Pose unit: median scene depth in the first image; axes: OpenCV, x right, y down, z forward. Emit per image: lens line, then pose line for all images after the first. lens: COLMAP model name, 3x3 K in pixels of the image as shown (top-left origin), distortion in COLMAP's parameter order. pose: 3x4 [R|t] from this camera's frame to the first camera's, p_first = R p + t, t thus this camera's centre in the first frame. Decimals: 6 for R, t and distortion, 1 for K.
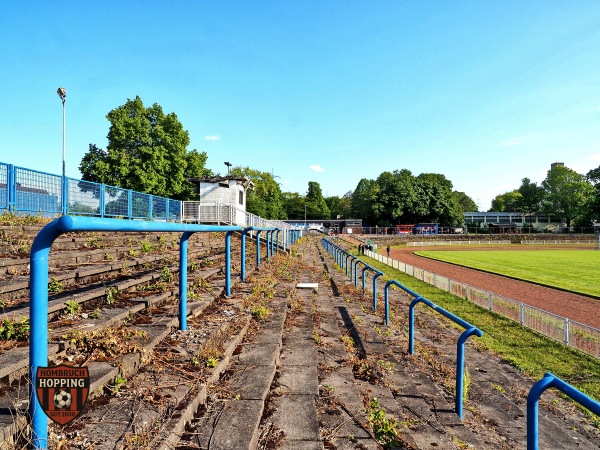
lens RADIAL K [[443.5, 0, 300.0], [0, 443.5, 225.0], [0, 0, 1]] dist [-0.029565, -0.006728]
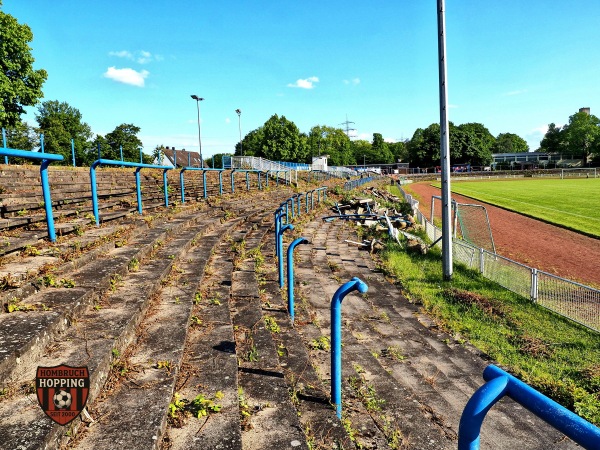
lens RADIAL K [[443.5, 0, 300.0], [0, 443.5, 225.0], [0, 0, 1]] dist [-0.029565, -0.006728]
pose [[0.984438, -0.016662, -0.174941, 0.042851], [0.038395, 0.991837, 0.121594, -0.001583], [0.171487, -0.126419, 0.977042, -0.405096]]
